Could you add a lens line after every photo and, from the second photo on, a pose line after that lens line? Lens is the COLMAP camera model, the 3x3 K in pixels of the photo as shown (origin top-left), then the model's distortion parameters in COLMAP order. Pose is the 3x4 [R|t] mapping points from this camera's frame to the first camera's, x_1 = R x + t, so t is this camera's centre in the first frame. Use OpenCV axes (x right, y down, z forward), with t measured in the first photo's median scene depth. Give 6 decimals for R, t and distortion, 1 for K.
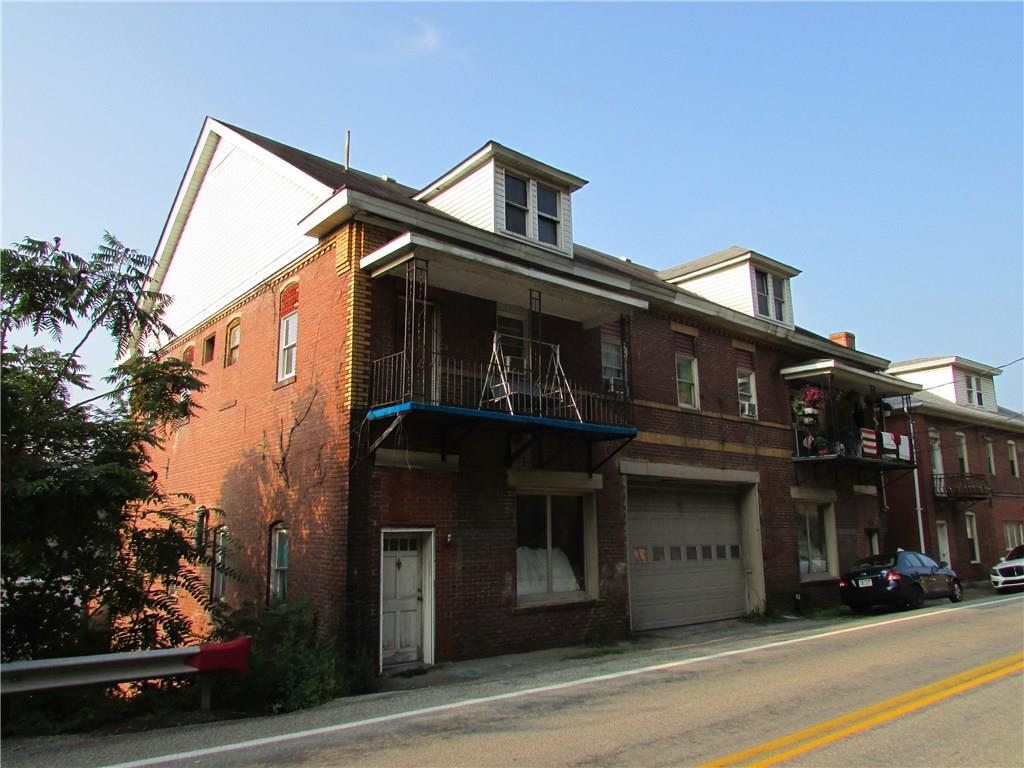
lens RADIAL K [[735.2, 0, 510.7], [0, 735.2, 385.1], [0, 0, 1]] dist [-0.021024, -0.006756]
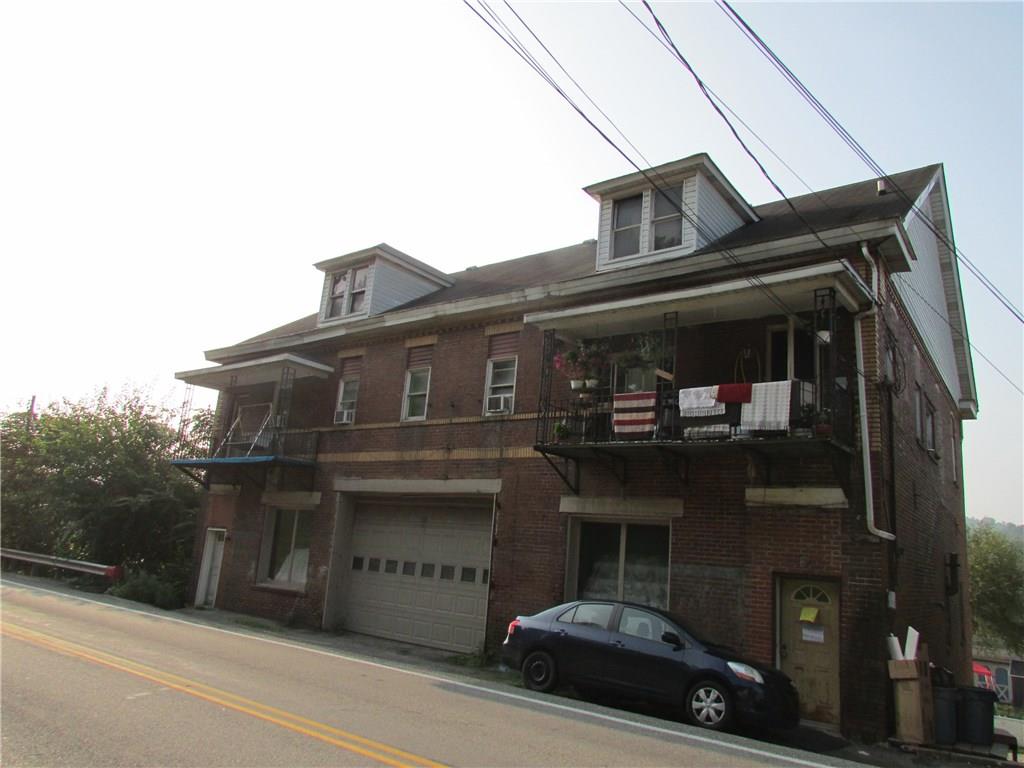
lens RADIAL K [[735.2, 0, 510.7], [0, 735.2, 385.1], [0, 0, 1]] dist [-0.021024, -0.006756]
pose [[0.214835, -0.194894, -0.957007, 1.310950], [0.122826, 0.977499, -0.171494, 0.181824], [0.968896, -0.080703, 0.233939, 0.961049]]
